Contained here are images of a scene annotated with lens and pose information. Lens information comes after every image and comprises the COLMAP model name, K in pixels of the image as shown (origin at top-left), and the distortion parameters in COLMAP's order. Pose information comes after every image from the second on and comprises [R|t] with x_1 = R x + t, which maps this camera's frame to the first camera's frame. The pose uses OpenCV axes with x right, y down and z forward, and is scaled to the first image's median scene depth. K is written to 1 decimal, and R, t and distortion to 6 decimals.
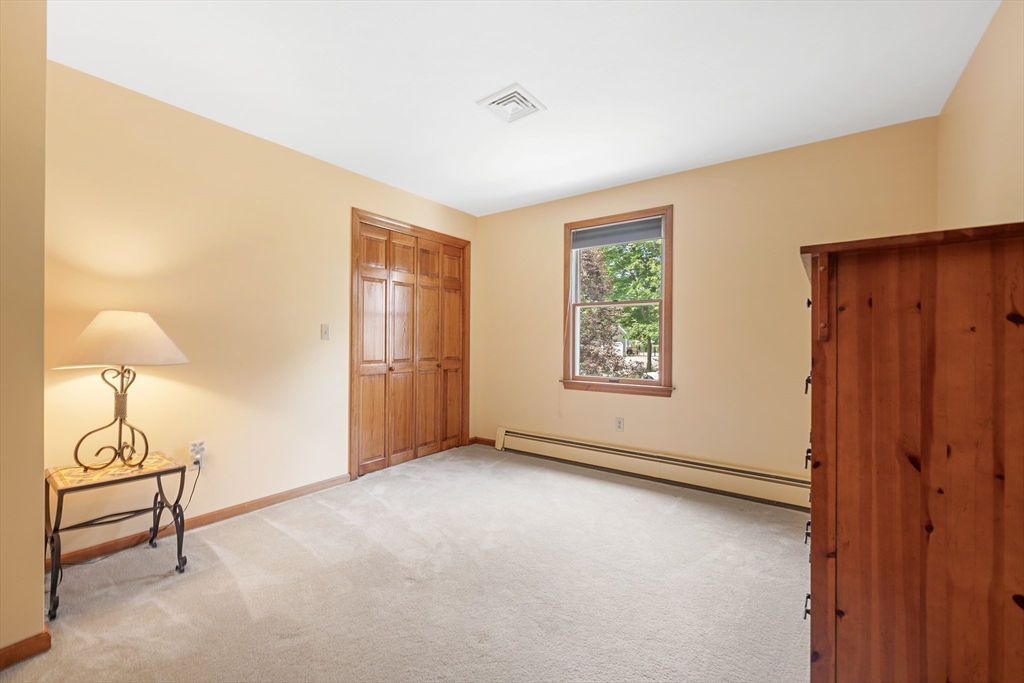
lens RADIAL K [[412.8, 0, 508.0], [0, 412.8, 339.6], [0, 0, 1]] dist [-0.003789, -0.000002]
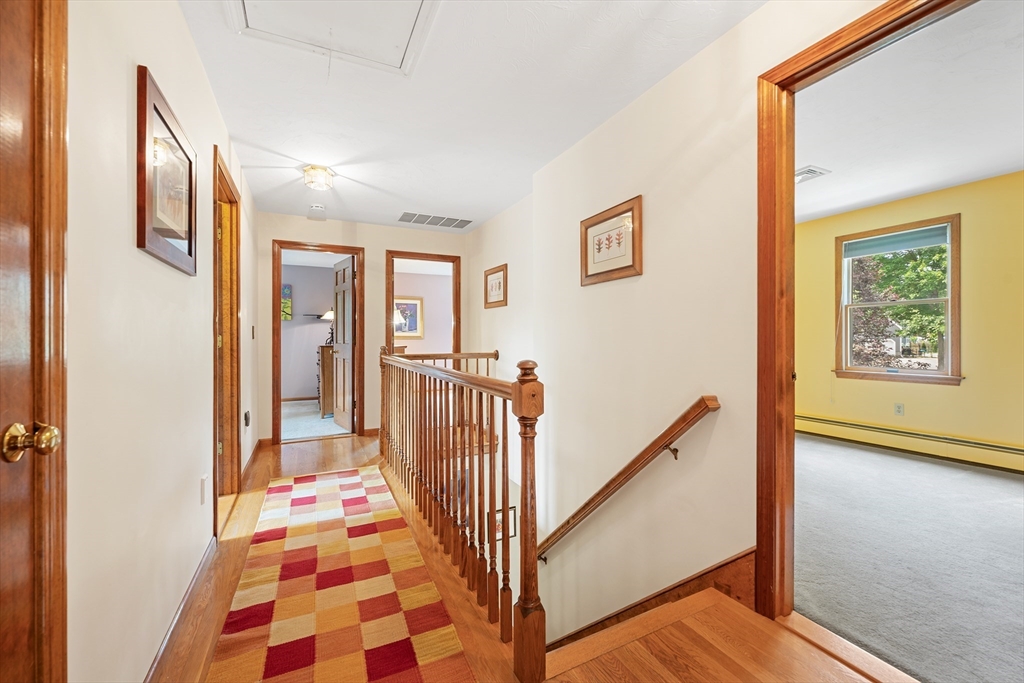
lens RADIAL K [[412.8, 0, 510.5], [0, 412.8, 339.0], [0, 0, 1]] dist [-0.003789, -0.000002]
pose [[0.887051, -0.008546, -0.461592, -0.120166], [0.008905, 0.999959, -0.001400, 0.002676], [0.461585, -0.002868, 0.887091, -0.387868]]
